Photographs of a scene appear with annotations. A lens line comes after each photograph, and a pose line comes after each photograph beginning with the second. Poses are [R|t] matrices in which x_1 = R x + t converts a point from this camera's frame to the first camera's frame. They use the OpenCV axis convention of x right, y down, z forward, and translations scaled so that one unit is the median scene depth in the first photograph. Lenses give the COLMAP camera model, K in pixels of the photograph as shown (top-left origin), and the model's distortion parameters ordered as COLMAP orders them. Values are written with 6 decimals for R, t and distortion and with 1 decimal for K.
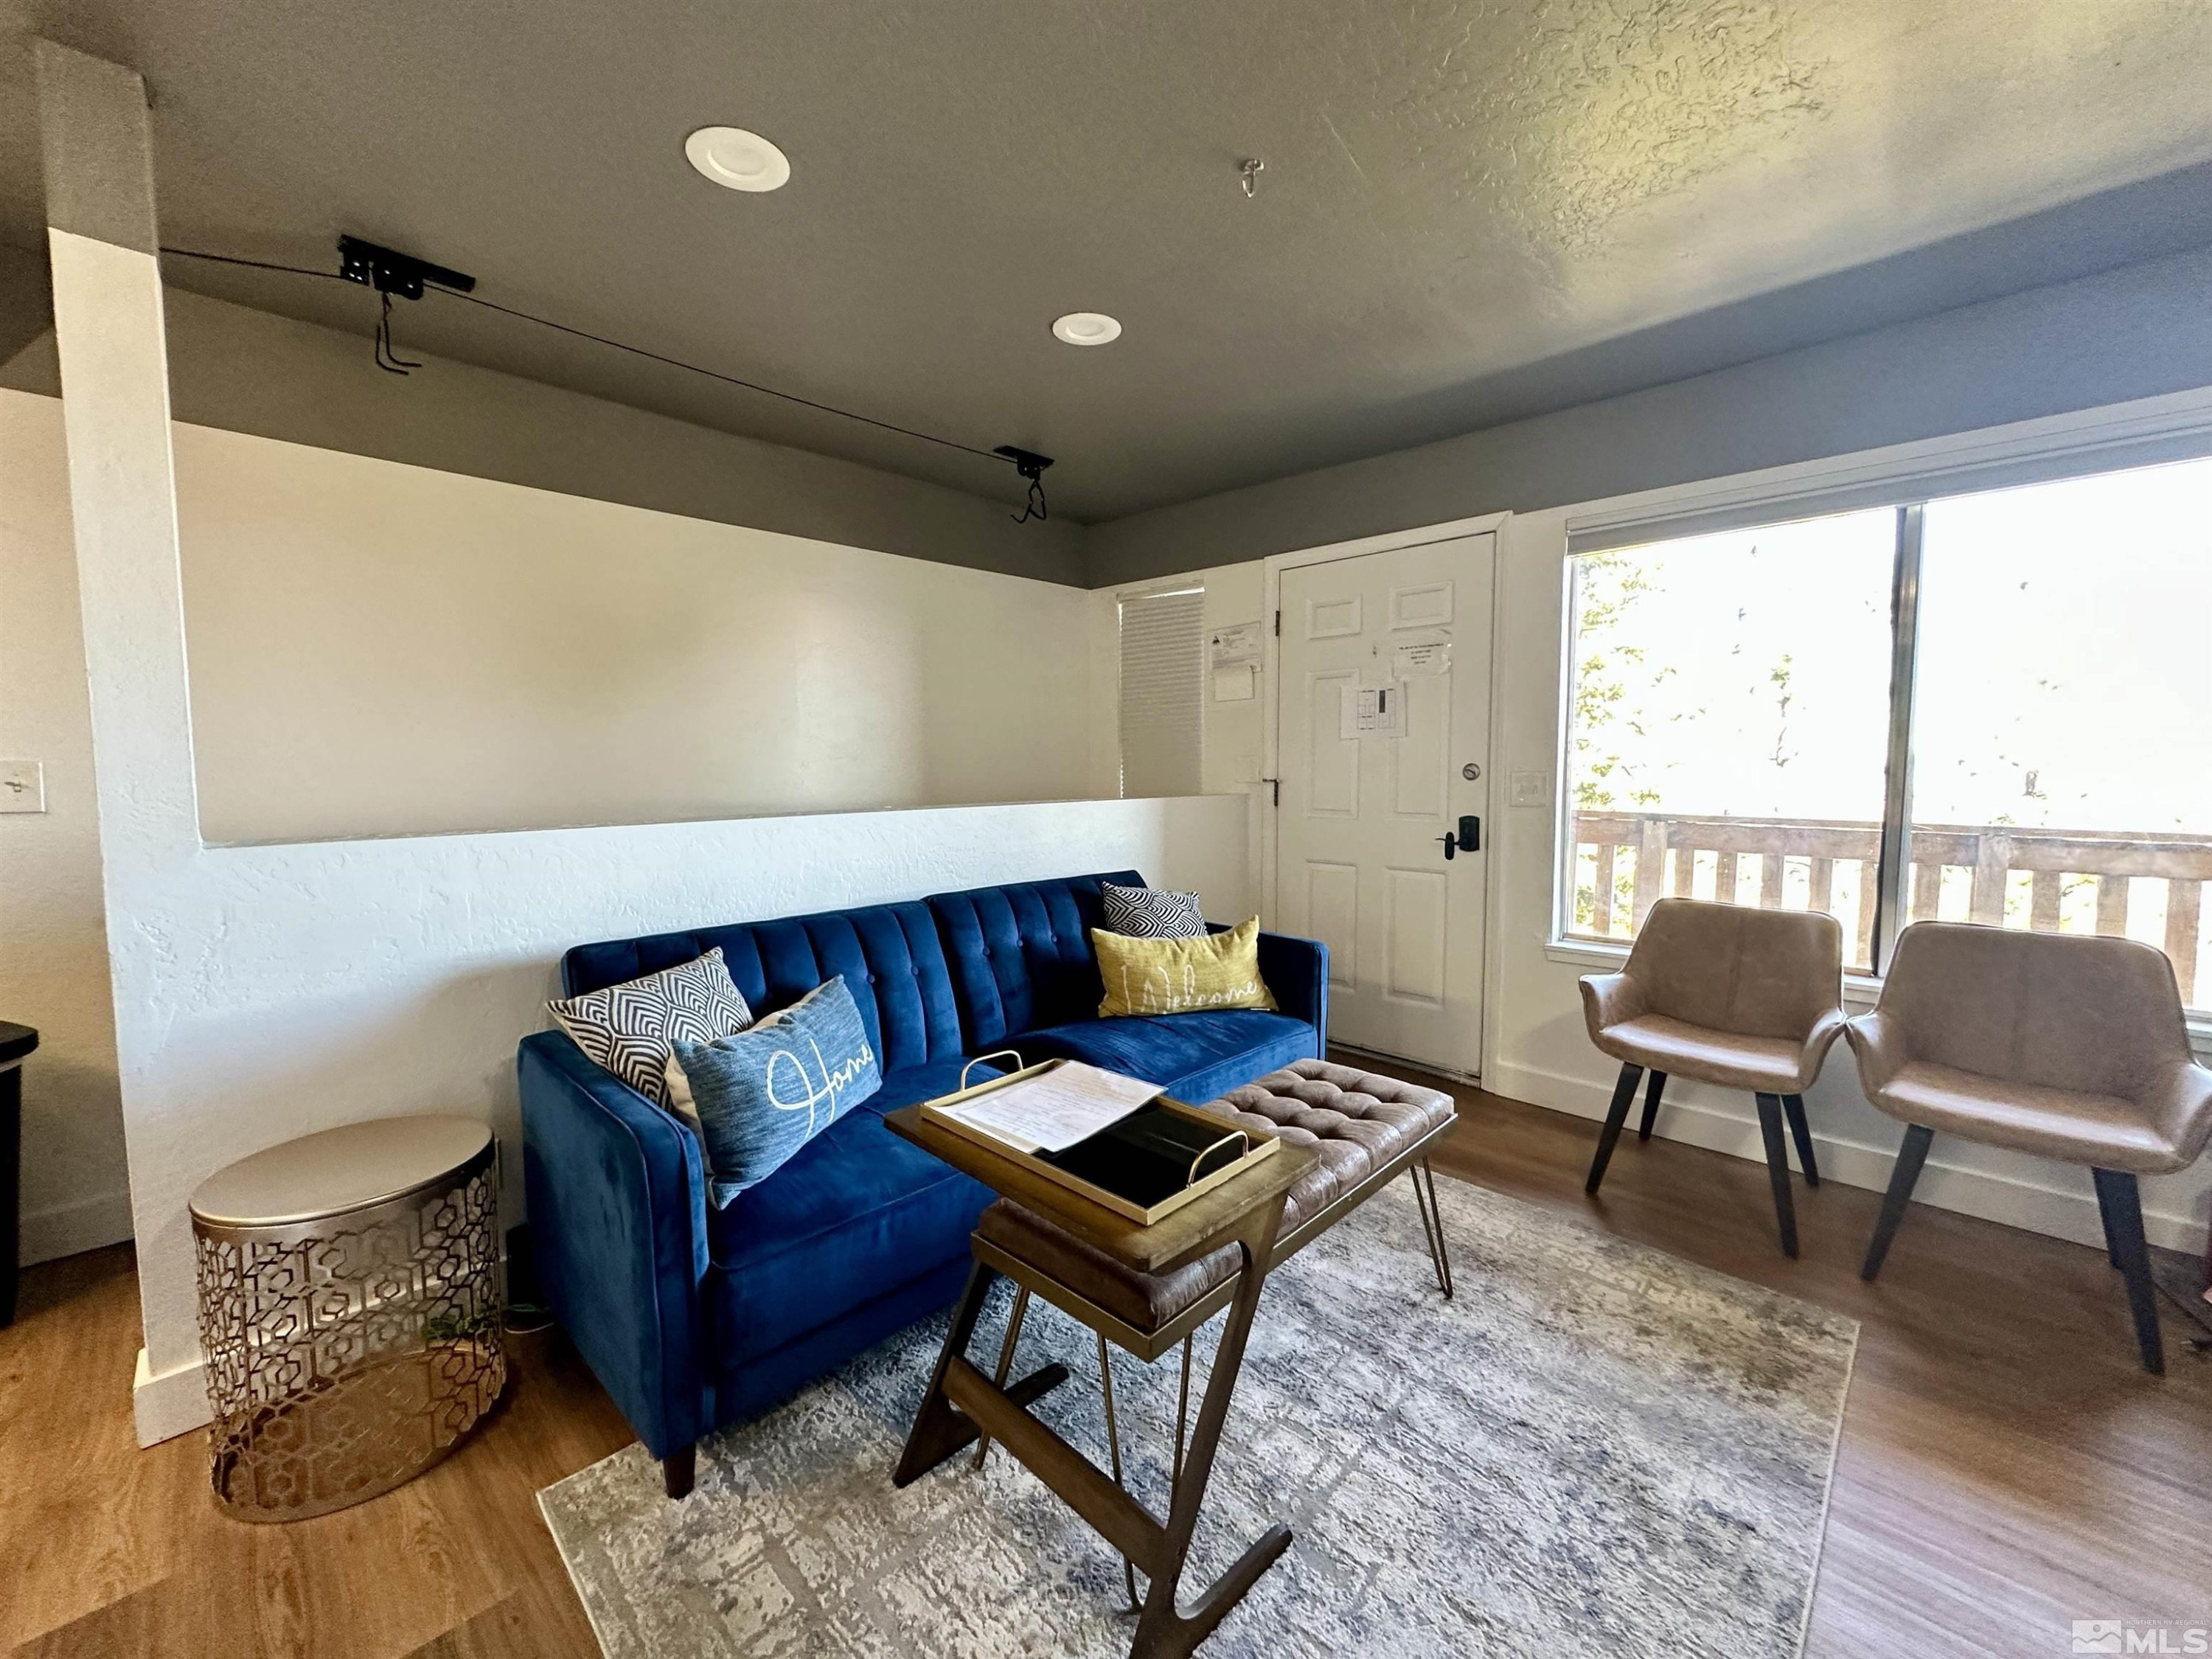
lens RADIAL K [[892.0, 0, 1094.4], [0, 892.0, 828.4], [0, 0, 1]] dist [0.052022, -0.000237]
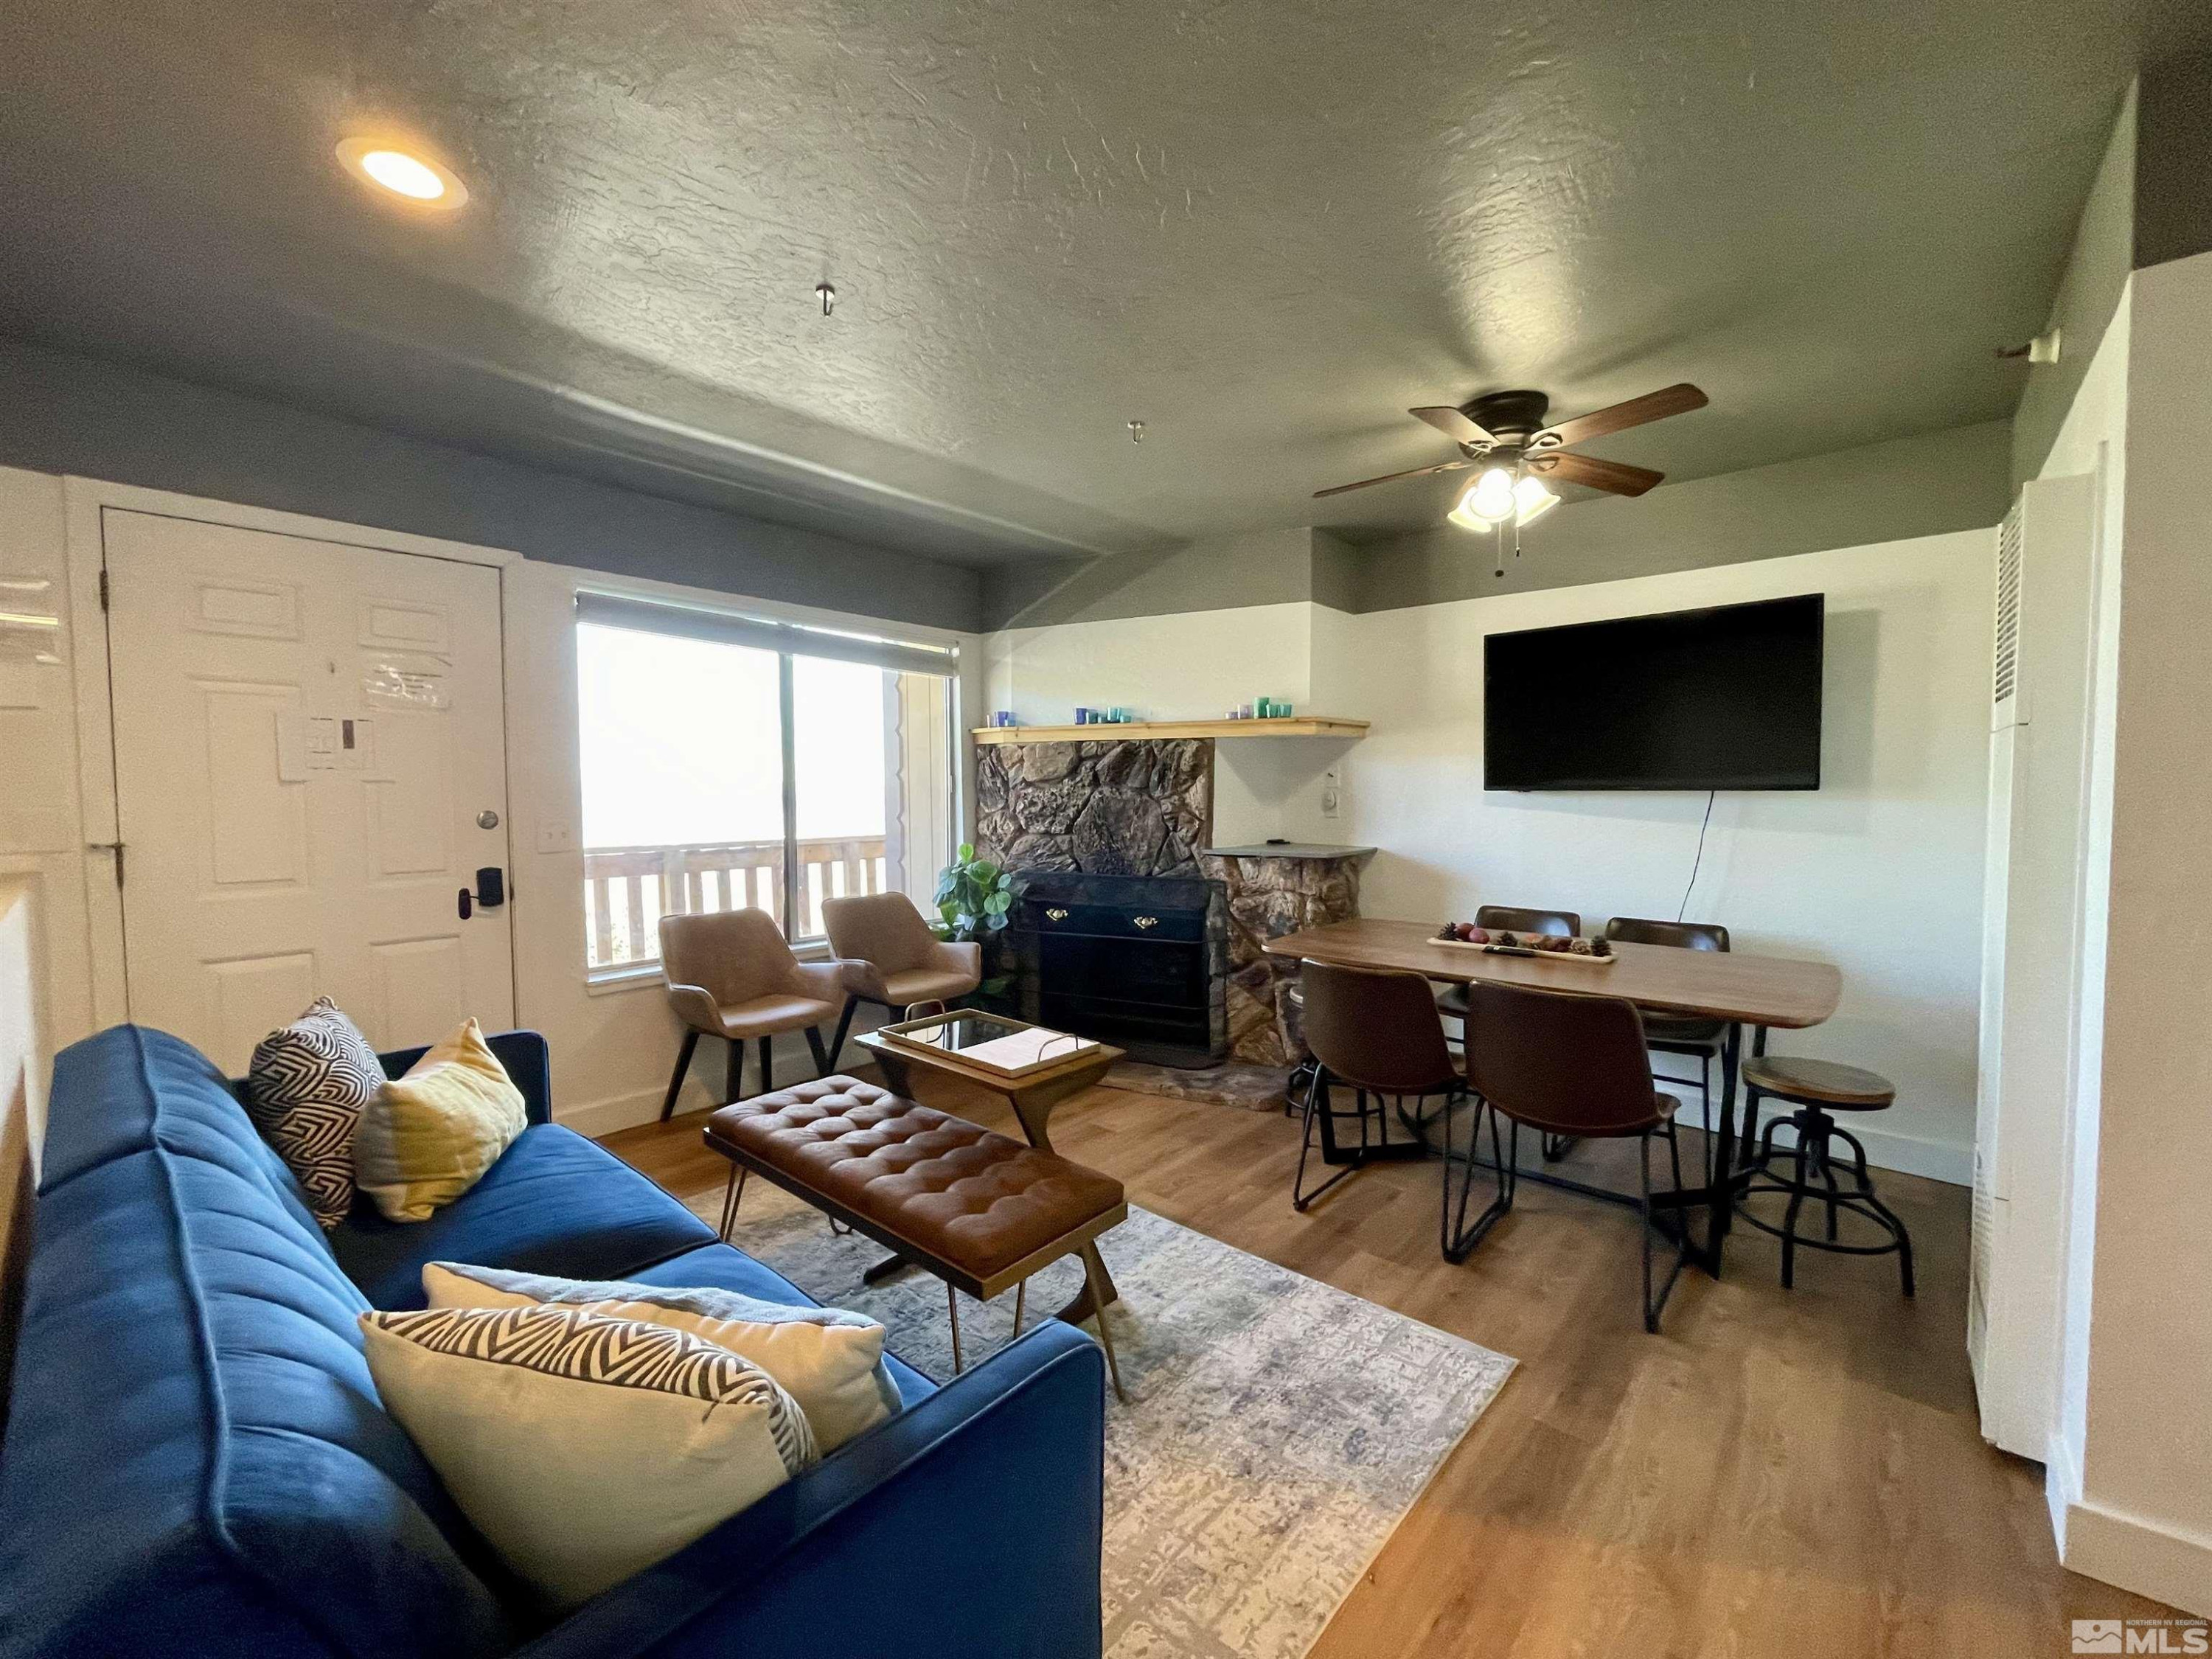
lens RADIAL K [[892.1, 0, 1108.6], [0, 892.1, 824.6], [0, 0, 1]] dist [-0.000195, -0.000877]
pose [[-0.046118, -0.042818, 0.998018, -0.640037], [0.076924, 0.995962, 0.046284, -0.063912], [-0.995970, 0.078906, -0.042638, 0.508122]]
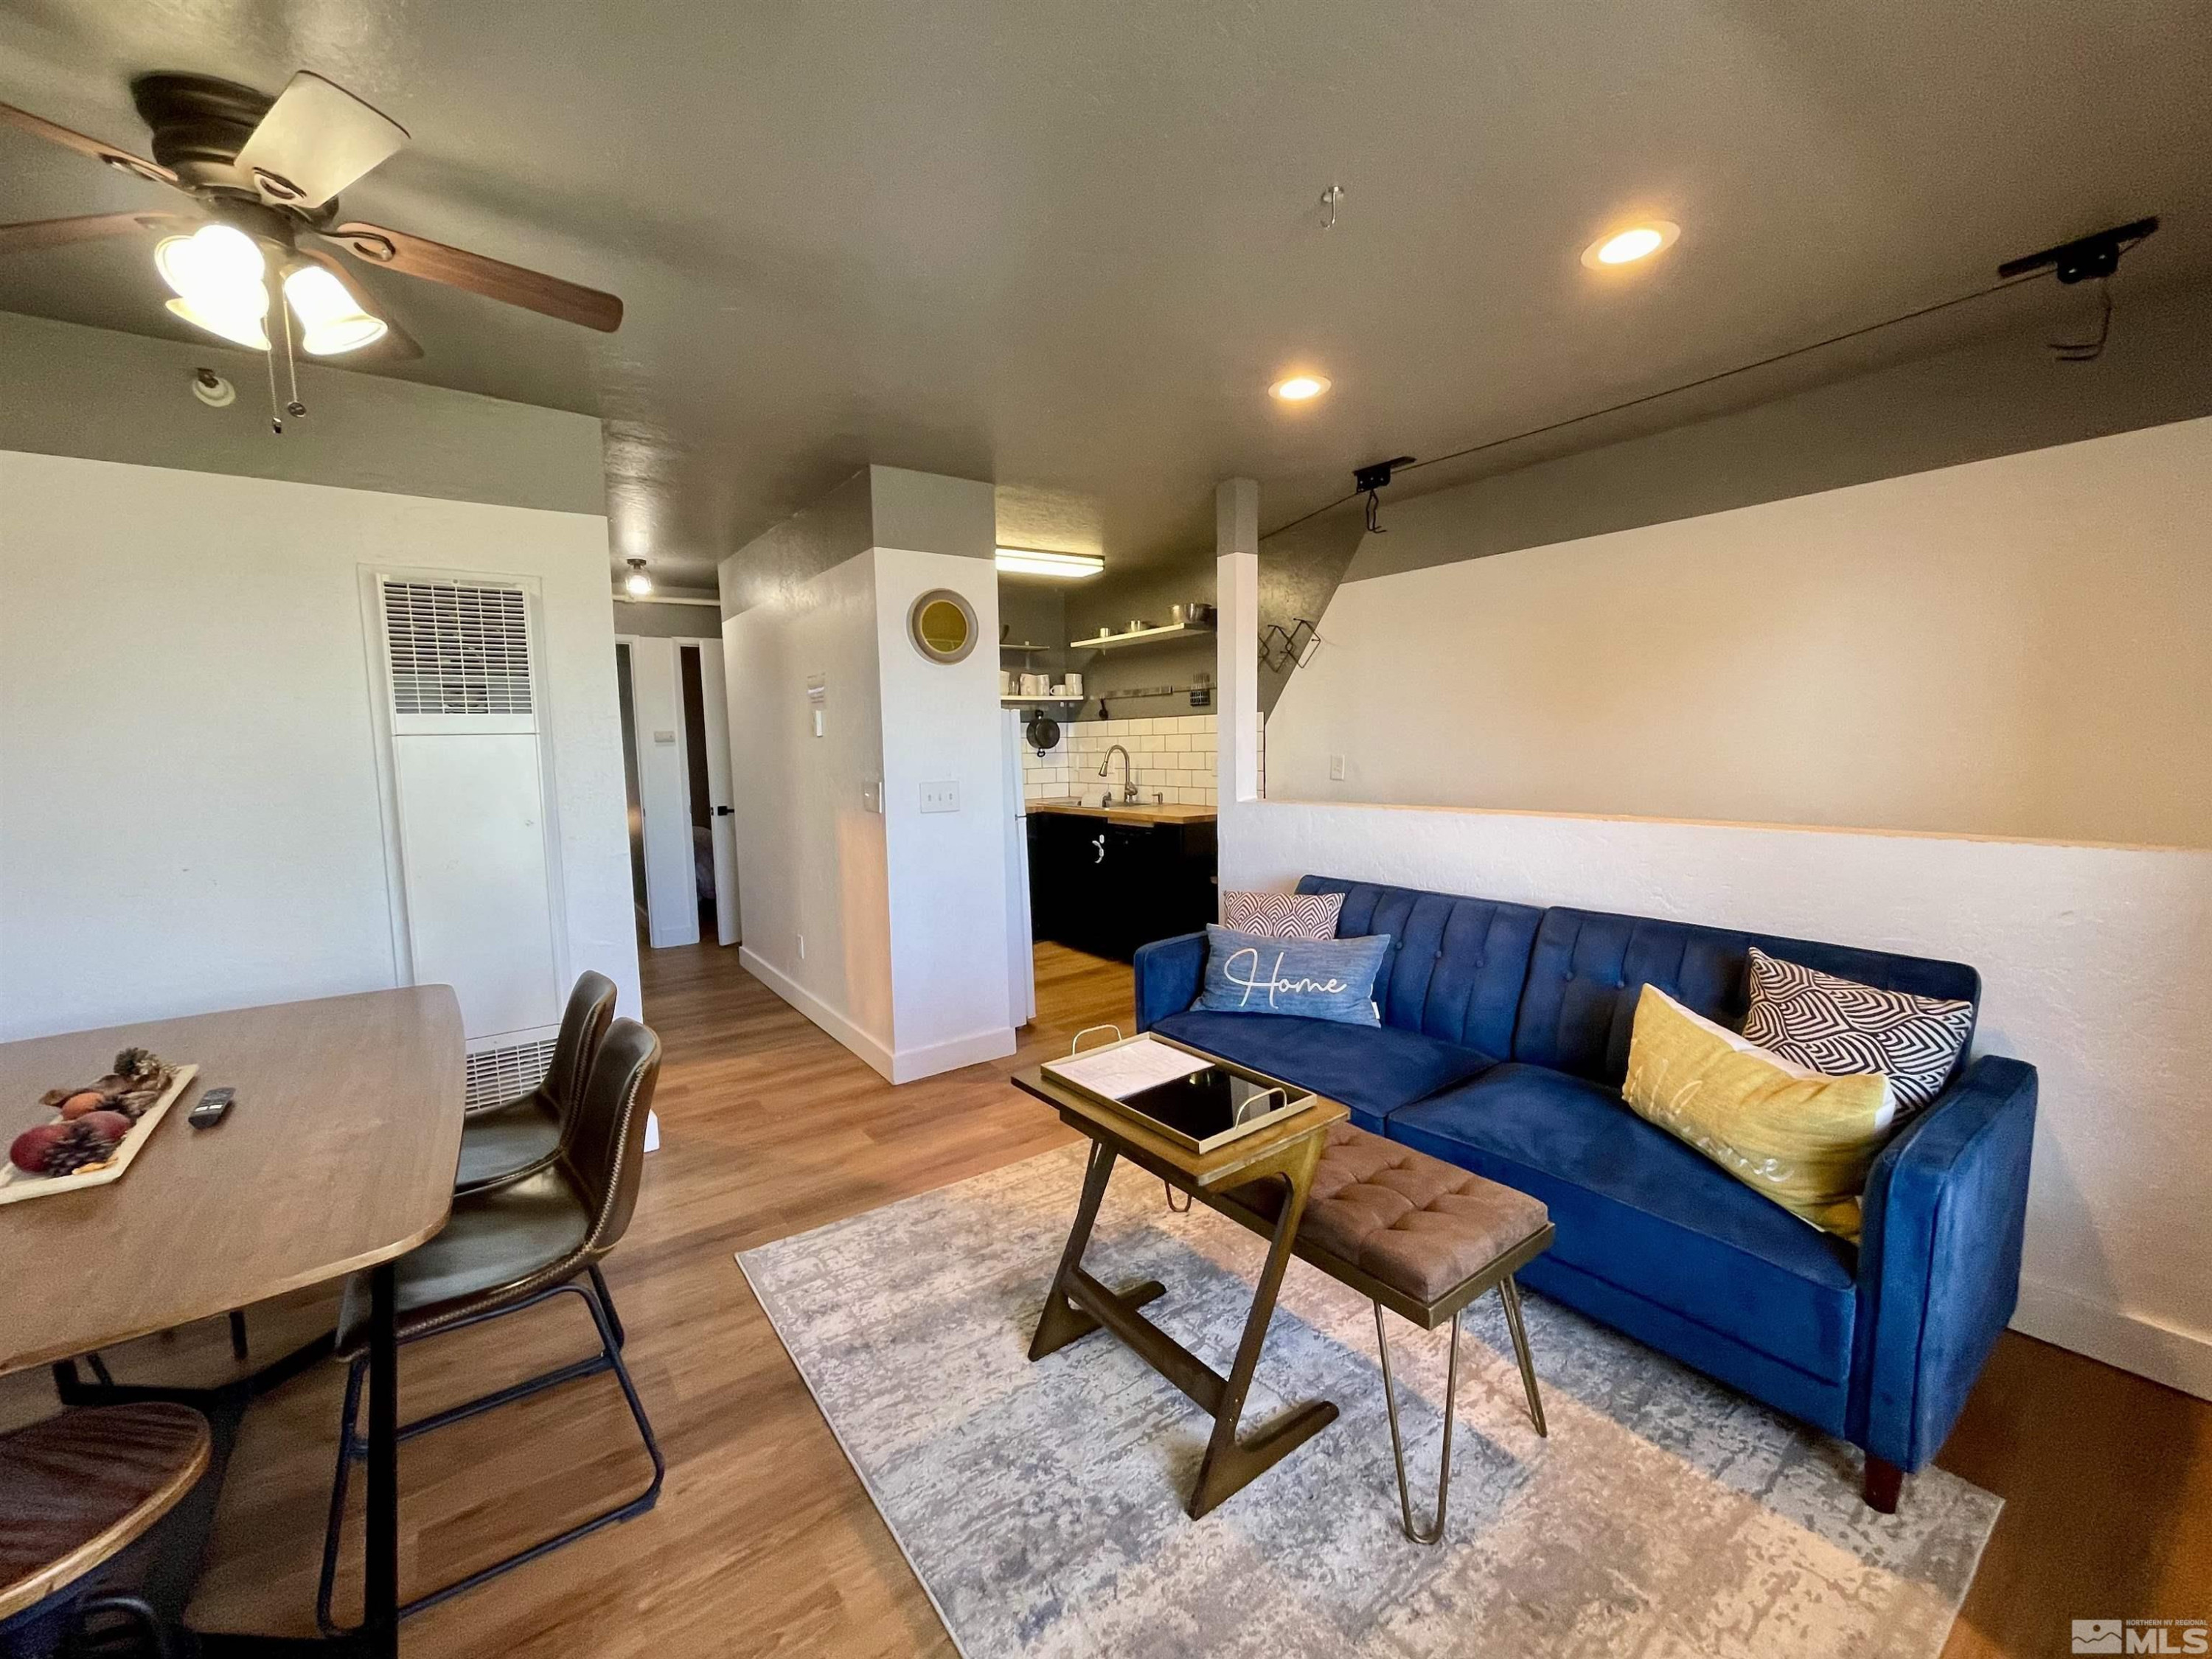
lens RADIAL K [[892.1, 0, 1108.6], [0, 892.1, 824.6], [0, 0, 1]] dist [-0.000195, -0.000877]
pose [[-0.171550, 0.098766, -0.980212, 0.823508], [-0.051415, 0.992709, 0.109023, -0.094474], [0.983833, 0.069101, -0.165221, 0.651878]]
